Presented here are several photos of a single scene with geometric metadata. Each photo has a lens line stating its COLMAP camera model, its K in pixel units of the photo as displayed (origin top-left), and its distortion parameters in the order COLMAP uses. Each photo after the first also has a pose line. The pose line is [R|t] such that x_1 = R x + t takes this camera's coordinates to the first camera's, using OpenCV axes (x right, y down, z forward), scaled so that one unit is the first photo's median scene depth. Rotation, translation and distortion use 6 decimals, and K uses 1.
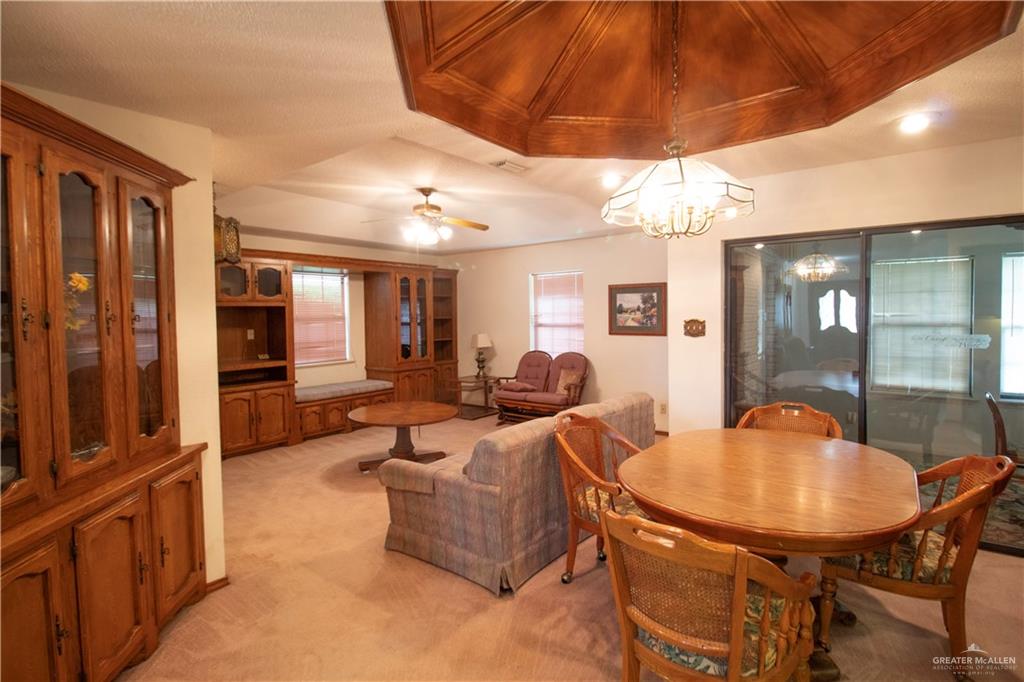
lens RADIAL K [[478.0, 0, 512.6], [0, 478.0, 335.9], [0, 0, 1]] dist [-0.002235, -0.000230]
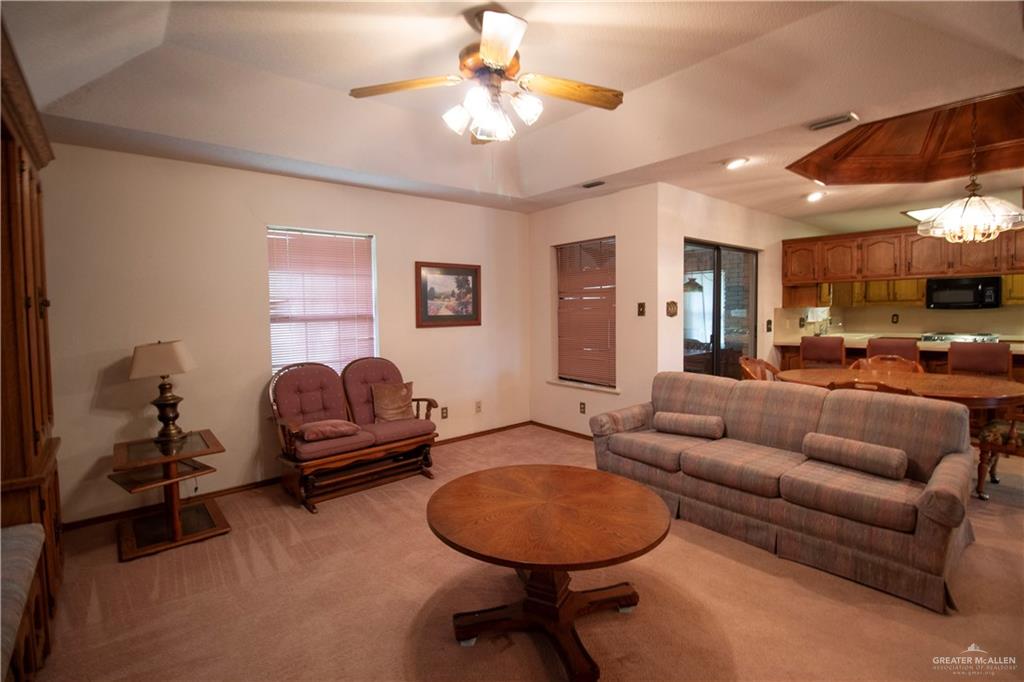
lens RADIAL K [[478.0, 0, 513.3], [0, 478.0, 334.2], [0, 0, 1]] dist [-0.002235, -0.000230]
pose [[0.180056, -0.044404, 0.982654, -0.524019], [0.056623, 0.997792, 0.034713, -0.010177], [-0.982025, 0.049391, 0.182173, 0.735105]]
